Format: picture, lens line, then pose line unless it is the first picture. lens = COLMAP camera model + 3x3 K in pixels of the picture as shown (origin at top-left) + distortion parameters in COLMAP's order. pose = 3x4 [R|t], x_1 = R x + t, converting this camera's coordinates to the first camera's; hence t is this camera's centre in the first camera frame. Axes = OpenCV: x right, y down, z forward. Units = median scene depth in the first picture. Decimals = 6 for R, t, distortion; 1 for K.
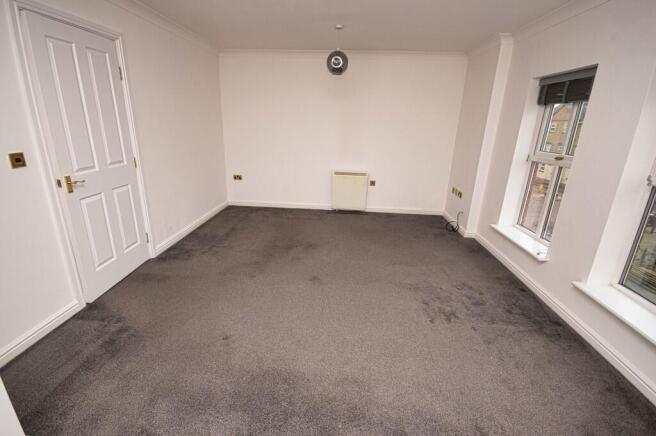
lens RADIAL K [[301.3, 0, 331.8], [0, 301.3, 215.1], [0, 0, 1]] dist [-0.002307, -0.000001]
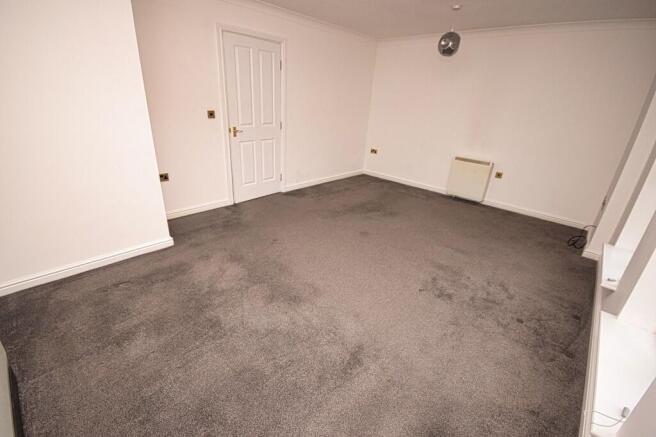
lens RADIAL K [[301.3, 0, 331.8], [0, 301.3, 215.6], [0, 0, 1]] dist [-0.002307, -0.000001]
pose [[0.774320, 0.242481, -0.584492, 0.462502], [-0.218811, 0.969290, 0.112242, 0.033162], [0.593759, 0.040982, 0.803598, -0.037378]]
